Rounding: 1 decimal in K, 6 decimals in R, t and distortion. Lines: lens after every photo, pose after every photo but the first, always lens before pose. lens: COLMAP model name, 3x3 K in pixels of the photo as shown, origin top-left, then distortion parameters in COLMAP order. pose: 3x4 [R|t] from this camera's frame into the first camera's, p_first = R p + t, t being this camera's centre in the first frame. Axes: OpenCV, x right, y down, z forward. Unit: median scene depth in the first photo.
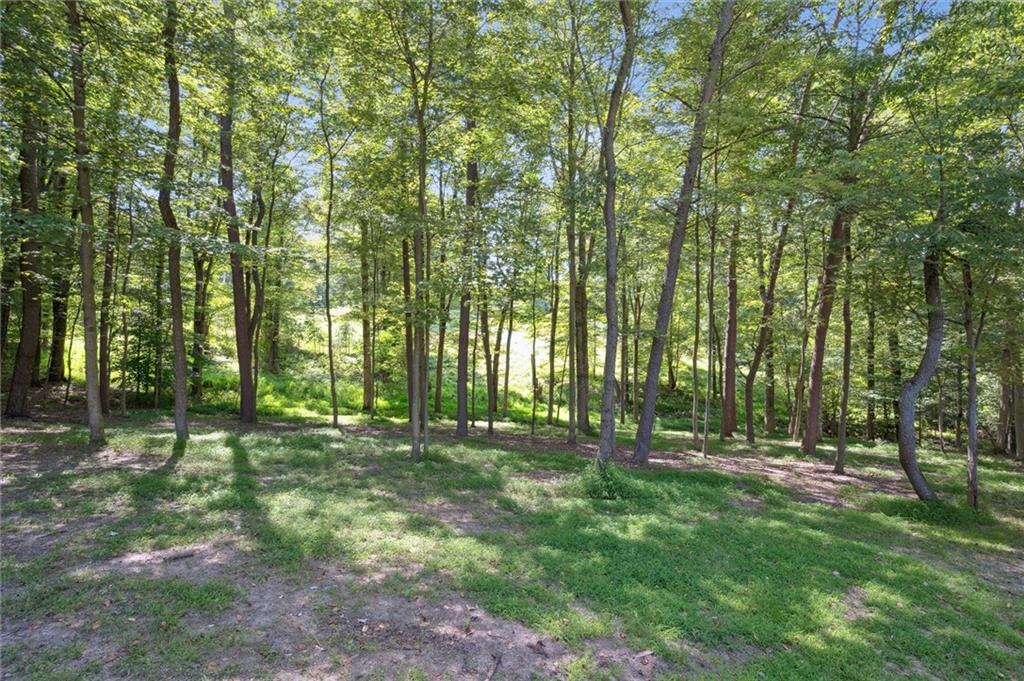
lens RADIAL K [[405.3, 0, 511.4], [0, 405.3, 343.7], [0, 0, 1]] dist [-0.000412, -0.000046]
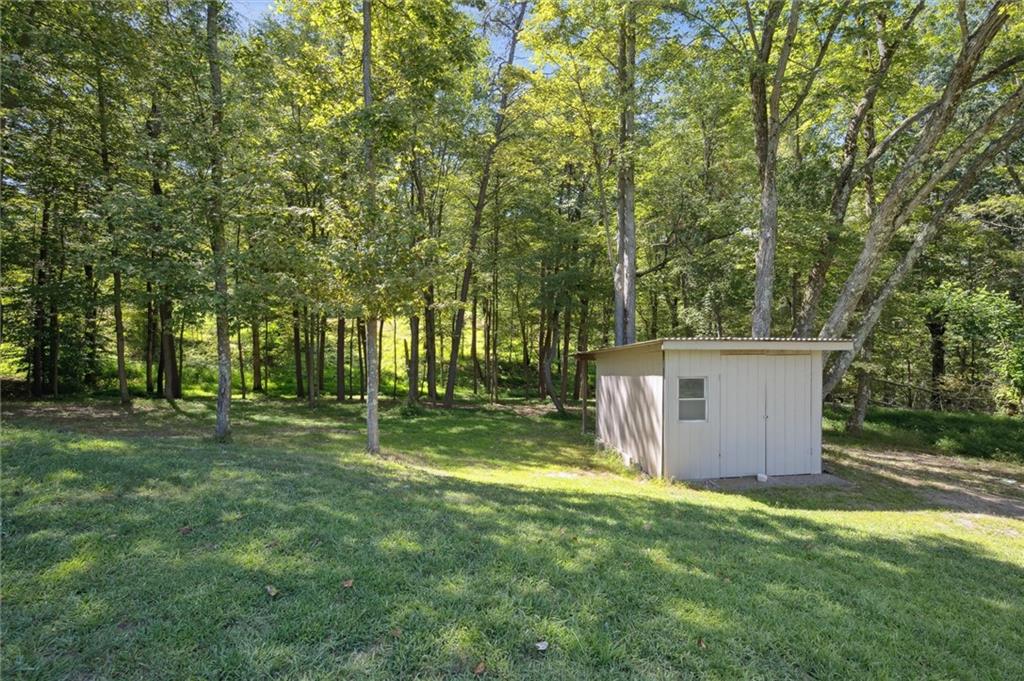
lens RADIAL K [[405.3, 0, 511.4], [0, 405.3, 343.7], [0, 0, 1]] dist [-0.000412, -0.000046]
pose [[0.963688, -0.008887, 0.266883, 0.047357], [-0.006001, 0.998473, 0.054917, -0.040879], [-0.266963, -0.054524, 0.962163, -0.316694]]
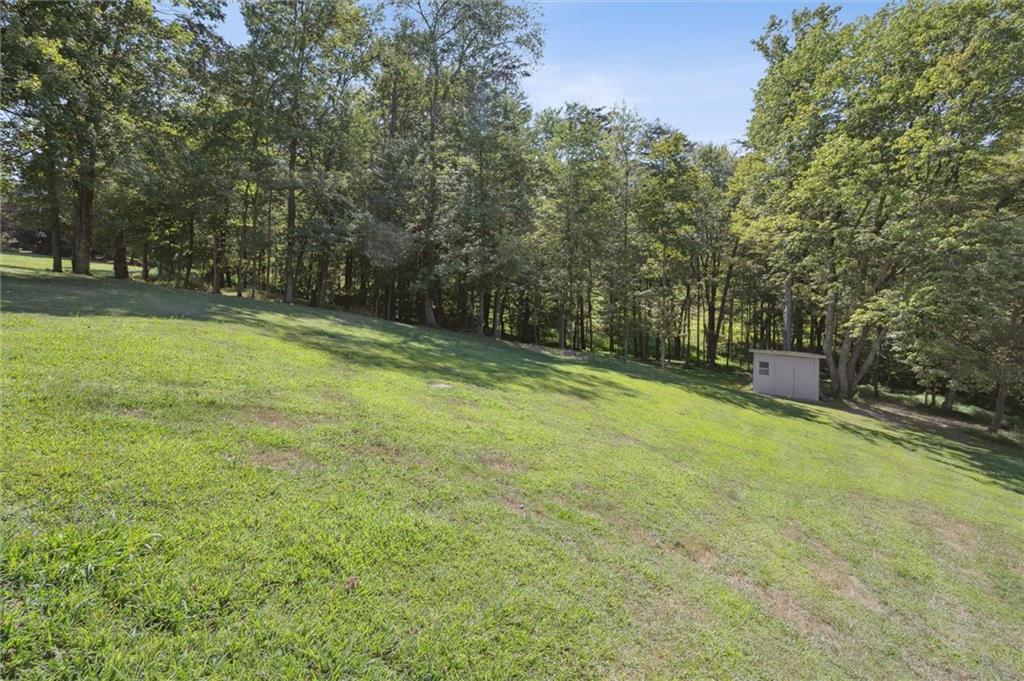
lens RADIAL K [[405.3, 0, 511.4], [0, 405.3, 343.7], [0, 0, 1]] dist [-0.000412, -0.000046]
pose [[0.883063, 0.065673, -0.464637, 0.145413], [-0.002095, 0.990700, 0.136046, -0.138658], [0.469250, -0.119163, 0.874988, -0.969351]]
